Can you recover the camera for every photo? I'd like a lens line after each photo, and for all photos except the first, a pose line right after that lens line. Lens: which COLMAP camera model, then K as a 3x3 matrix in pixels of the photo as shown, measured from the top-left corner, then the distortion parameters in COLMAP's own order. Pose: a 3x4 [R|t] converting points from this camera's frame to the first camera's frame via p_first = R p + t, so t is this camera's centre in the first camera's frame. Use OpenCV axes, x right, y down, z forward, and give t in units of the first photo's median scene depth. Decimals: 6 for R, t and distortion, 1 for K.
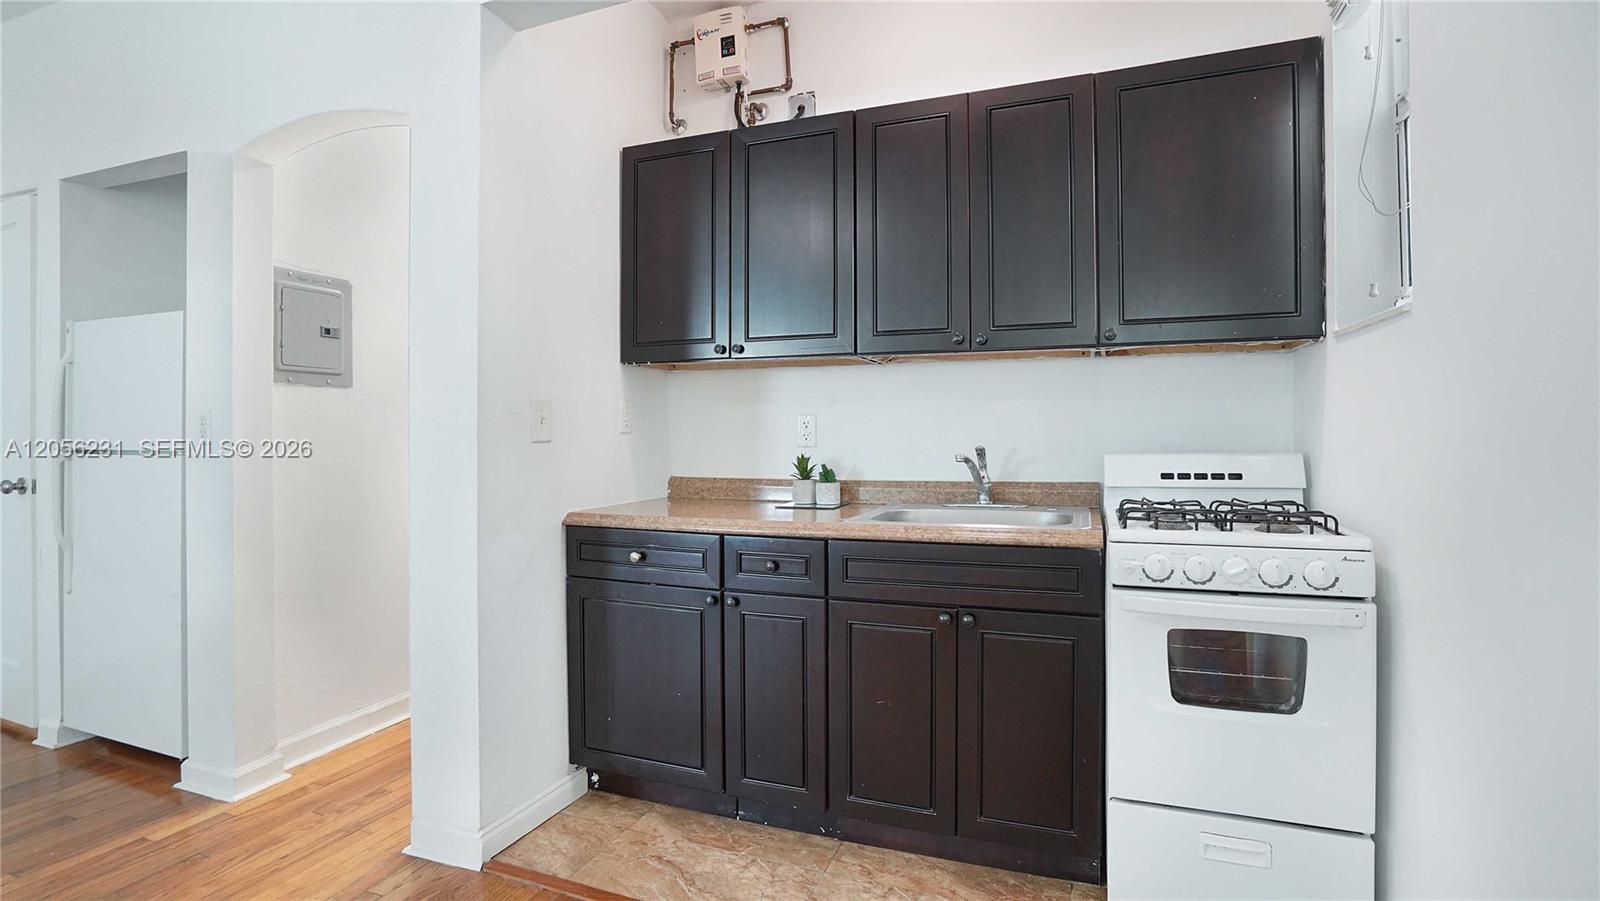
lens RADIAL K [[747.3, 0, 789.4], [0, 747.3, 435.6], [0, 0, 1]] dist [-0.030853, 0.007994]
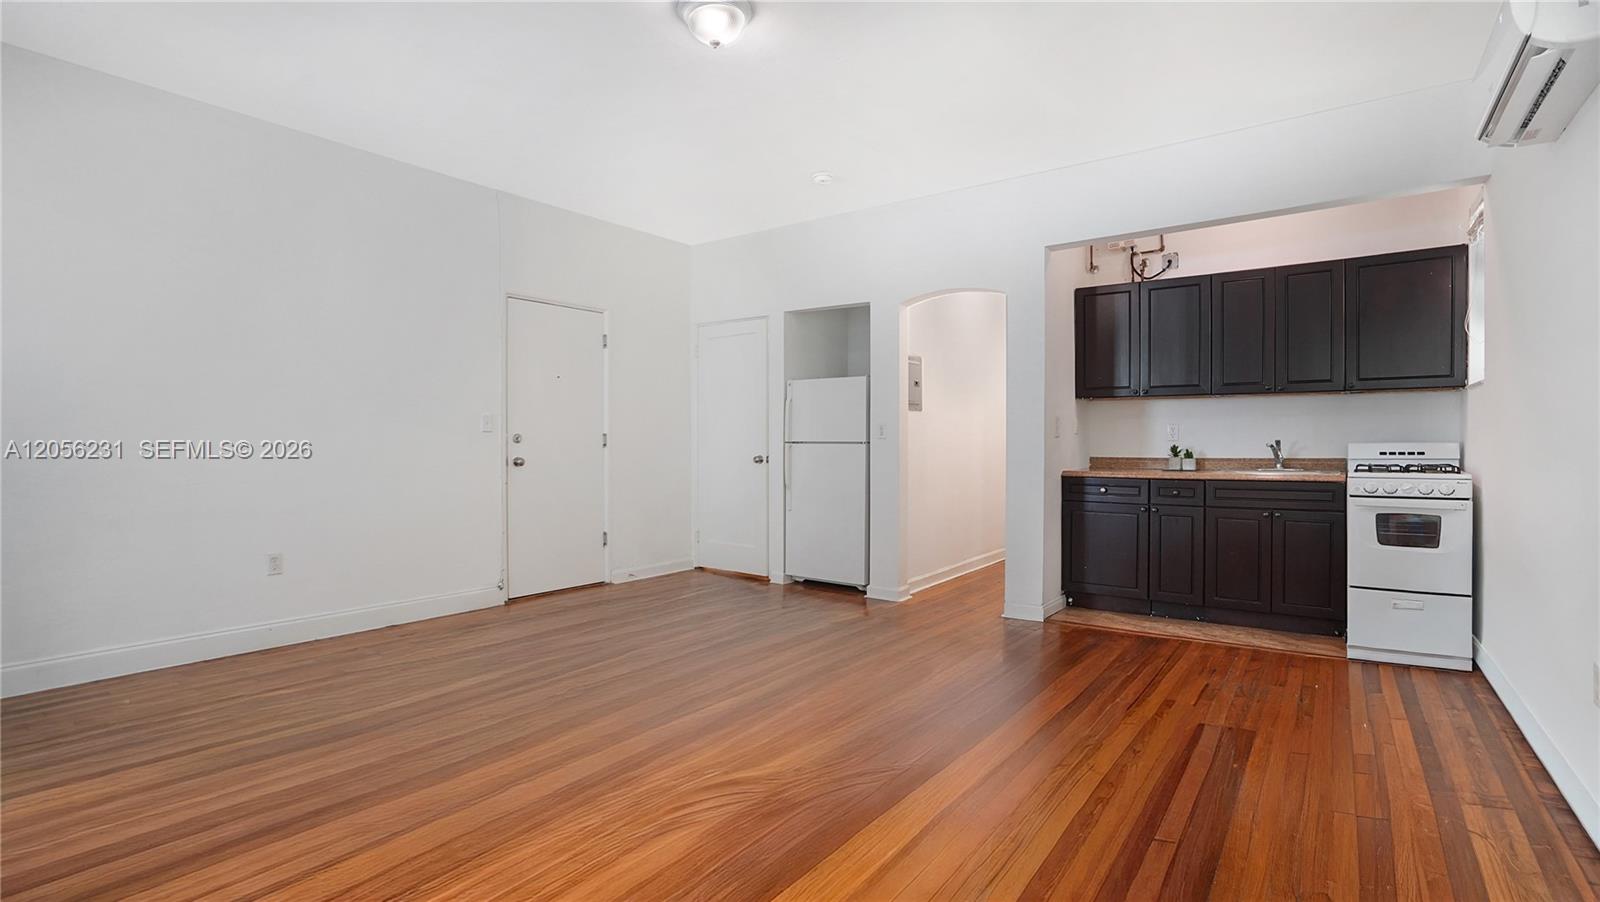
lens RADIAL K [[756.9, 0, 801.4], [0, 756.9, 450.6], [0, 0, 1]] dist [-0.030905, 0.008172]
pose [[0.969619, 0.003532, -0.244593, -0.513319], [-0.001308, 0.999956, 0.009255, 0.028876], [0.244615, -0.008654, 0.969582, -1.308687]]
